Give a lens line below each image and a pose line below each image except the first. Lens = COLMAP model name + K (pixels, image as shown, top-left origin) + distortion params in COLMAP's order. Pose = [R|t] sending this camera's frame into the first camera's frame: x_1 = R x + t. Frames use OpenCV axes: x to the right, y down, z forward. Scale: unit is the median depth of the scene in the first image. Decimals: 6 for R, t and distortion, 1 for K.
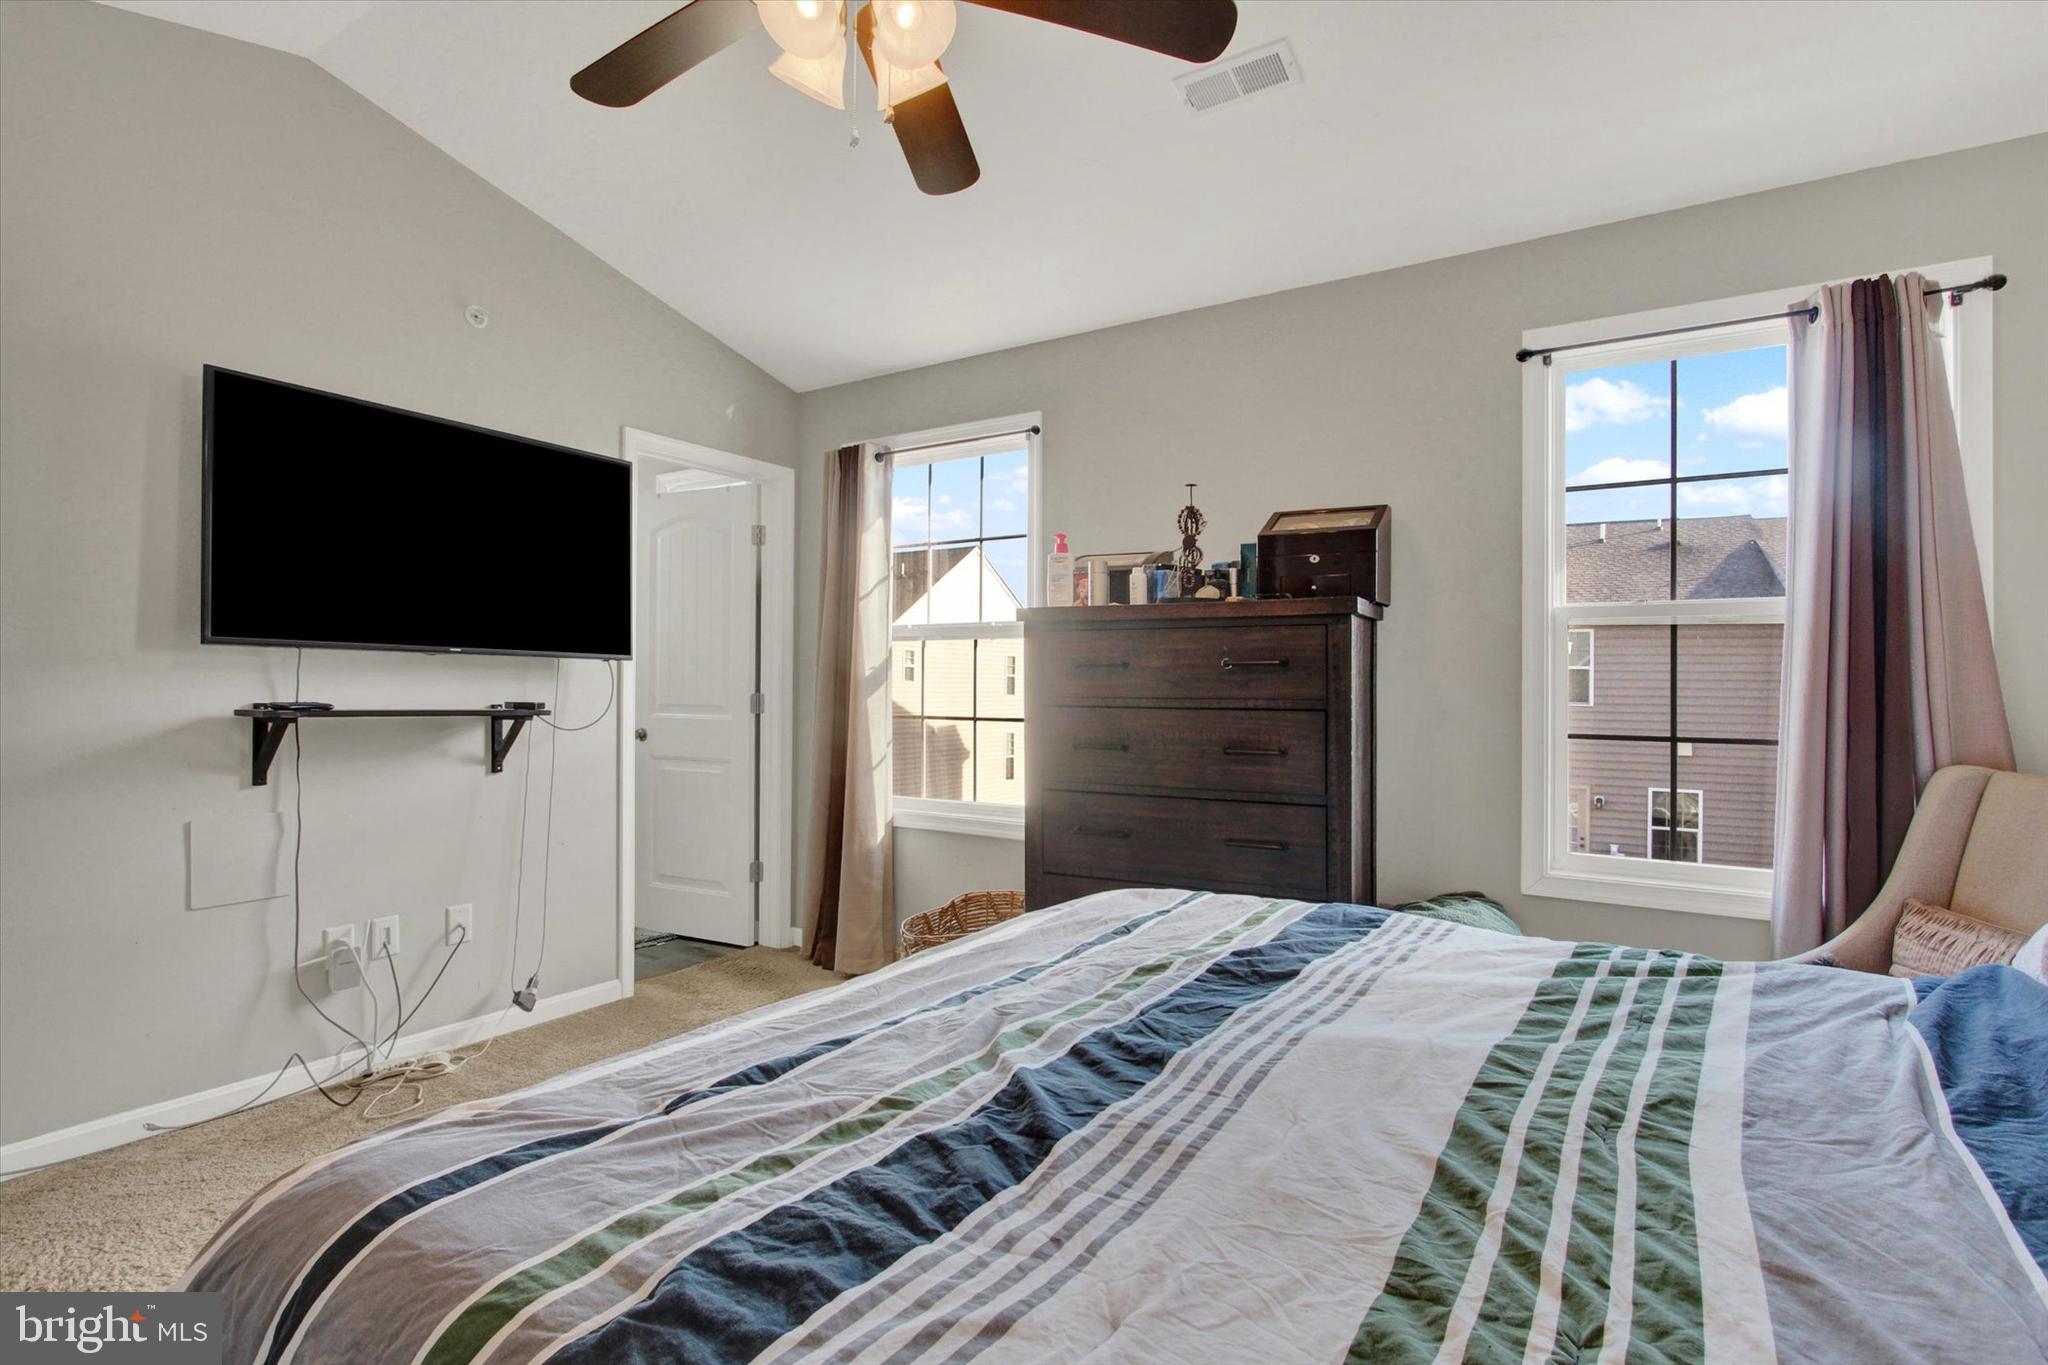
lens RADIAL K [[989.0, 0, 1028.2], [0, 989.0, 672.6], [0, 0, 1]] dist [-0.012018, 0.004671]
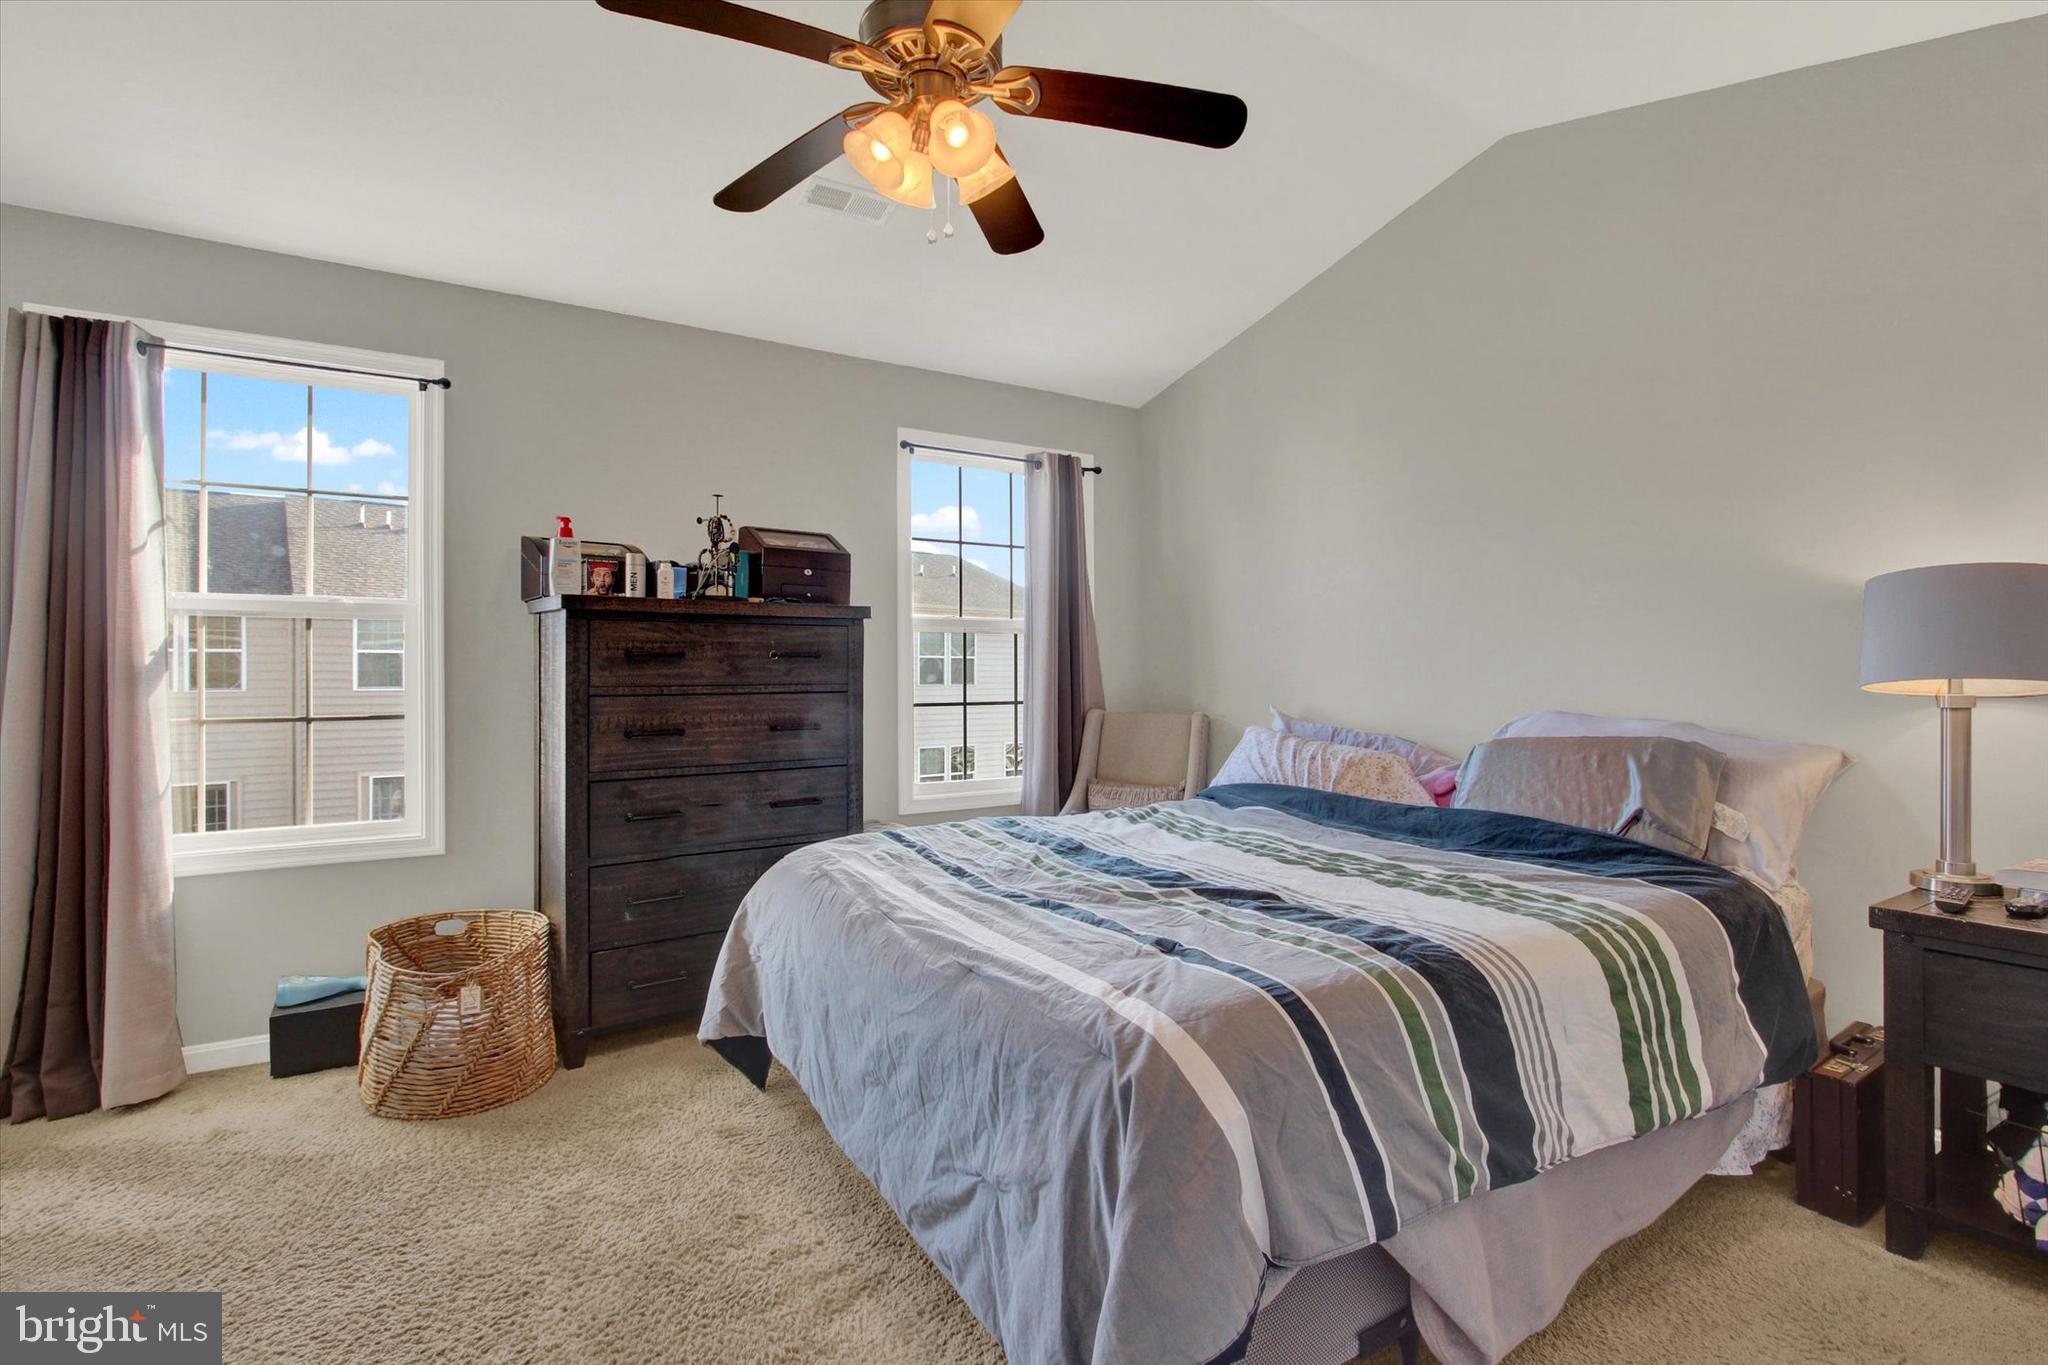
lens RADIAL K [[989.0, 0, 1028.2], [0, 989.0, 672.6], [0, 0, 1]] dist [-0.012018, 0.004671]
pose [[0.415809, -0.008189, 0.909415, -0.751922], [-0.001994, 0.999949, 0.009916, -0.000351], [-0.909450, -0.005937, 0.415771, 0.226278]]
